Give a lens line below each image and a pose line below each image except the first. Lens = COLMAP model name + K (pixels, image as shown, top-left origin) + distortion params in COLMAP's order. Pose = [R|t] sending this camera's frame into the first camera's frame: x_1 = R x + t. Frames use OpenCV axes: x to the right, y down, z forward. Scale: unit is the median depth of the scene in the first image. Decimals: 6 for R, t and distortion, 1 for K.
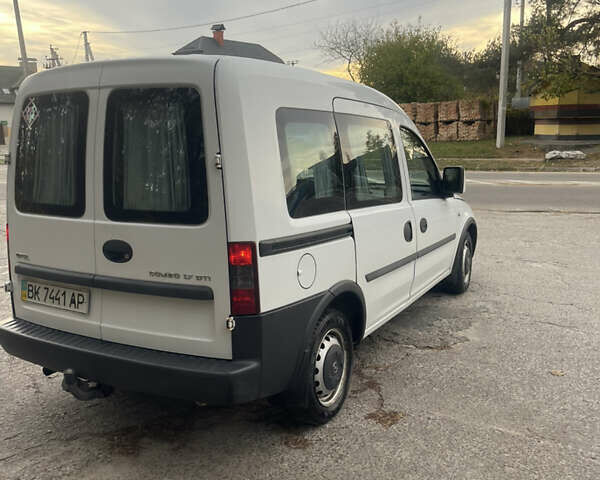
lens RADIAL K [[646.1, 0, 300.0], [0, 646.1, 240.0], [0, 0, 1]] dist [0.005124, 0.002875]
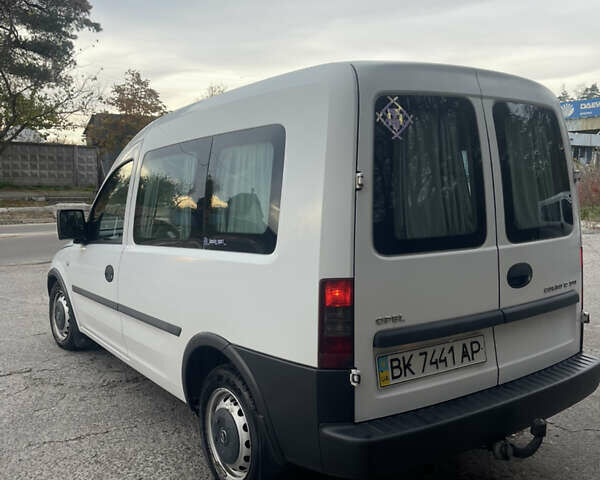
lens RADIAL K [[646.1, 0, 300.0], [0, 646.1, 240.0], [0, 0, 1]] dist [0.005124, 0.002875]
pose [[0.397721, -0.077186, 0.914254, -1.145153], [0.164684, 0.986278, 0.011626, -0.087211], [-0.902606, 0.145939, 0.404974, 0.831990]]
